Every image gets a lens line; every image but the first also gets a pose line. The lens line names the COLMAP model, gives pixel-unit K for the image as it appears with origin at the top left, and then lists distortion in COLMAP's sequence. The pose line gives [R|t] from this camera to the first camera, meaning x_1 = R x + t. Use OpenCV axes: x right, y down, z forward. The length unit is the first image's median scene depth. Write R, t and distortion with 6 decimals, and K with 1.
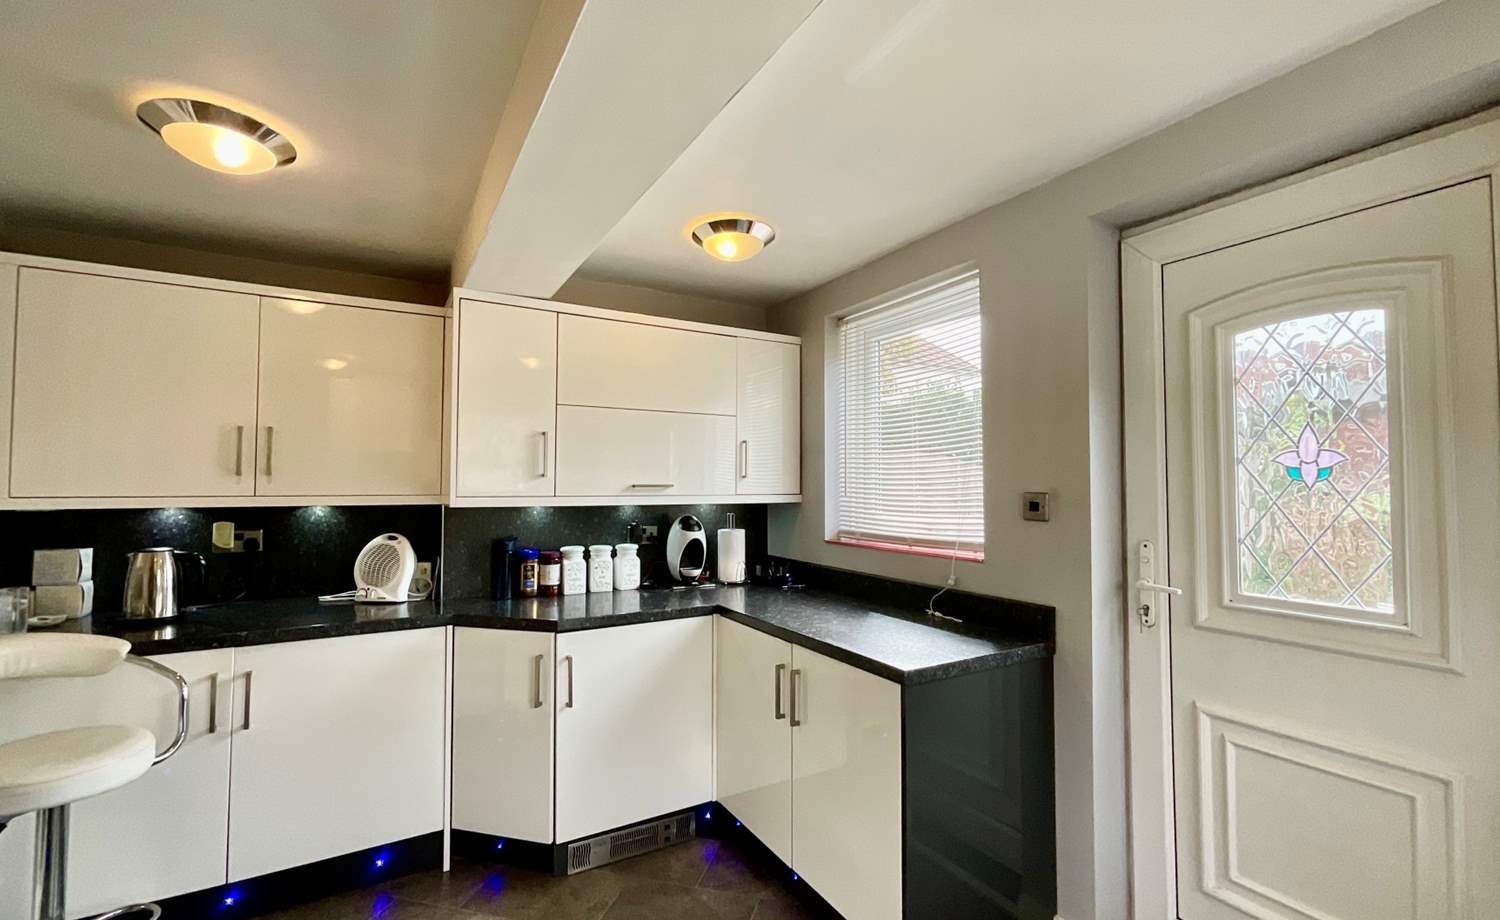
lens RADIAL K [[641.8, 0, 752.6], [0, 641.8, 460.9], [0, 0, 1]] dist [-0.003796, 0.000343]
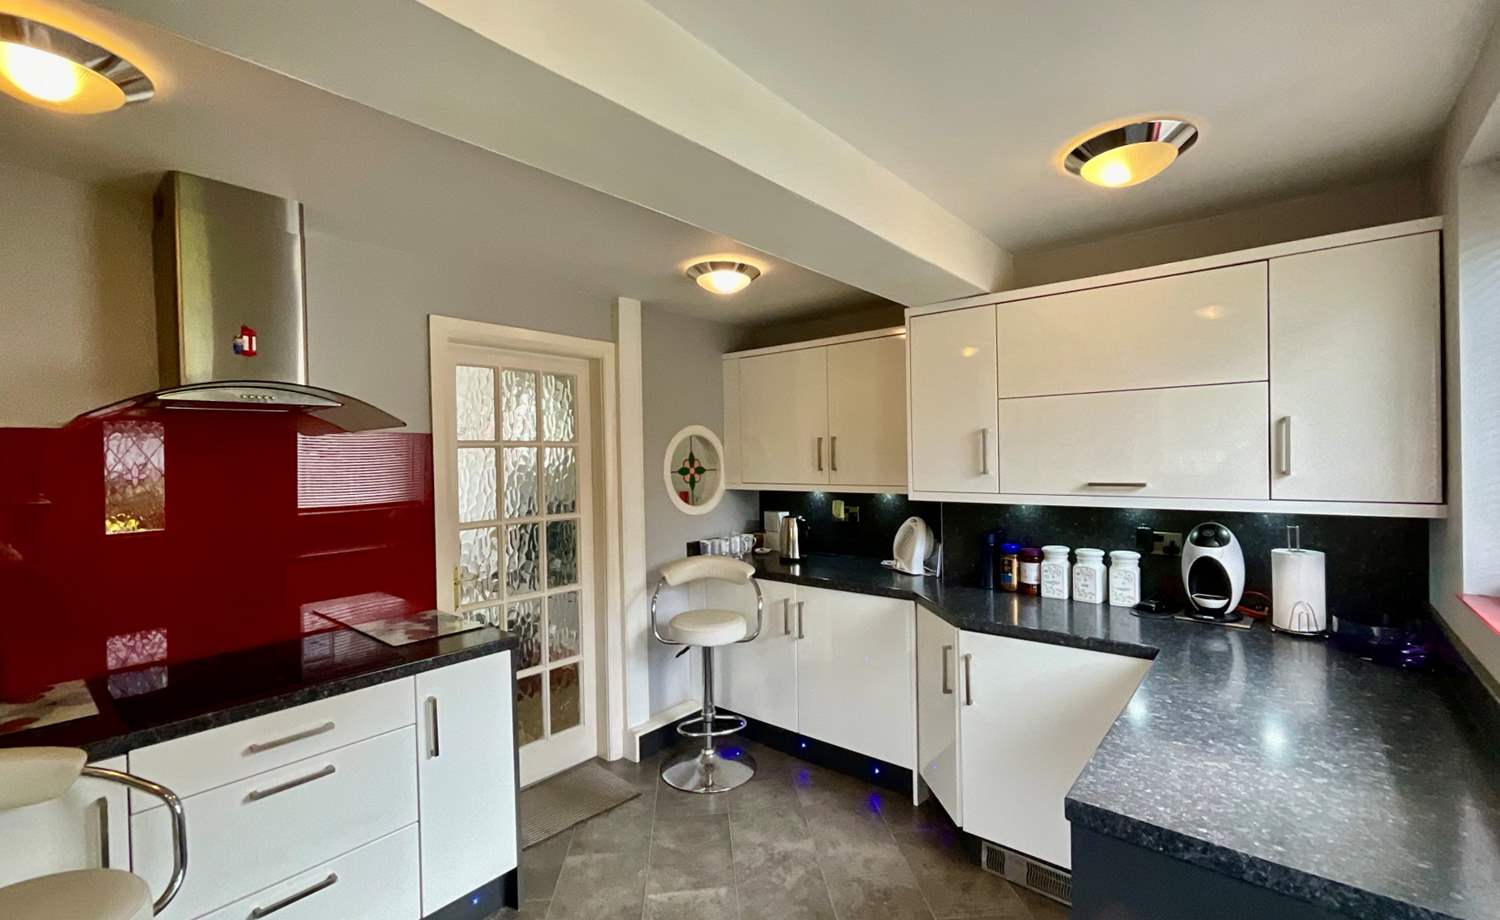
lens RADIAL K [[641.8, 0, 751.0], [0, 641.8, 462.0], [0, 0, 1]] dist [-0.003796, 0.000343]
pose [[0.325398, 0.002733, -0.945573, 0.461298], [0.054223, 0.998296, 0.021545, -0.032200], [0.944021, -0.058283, 0.324695, 0.306309]]
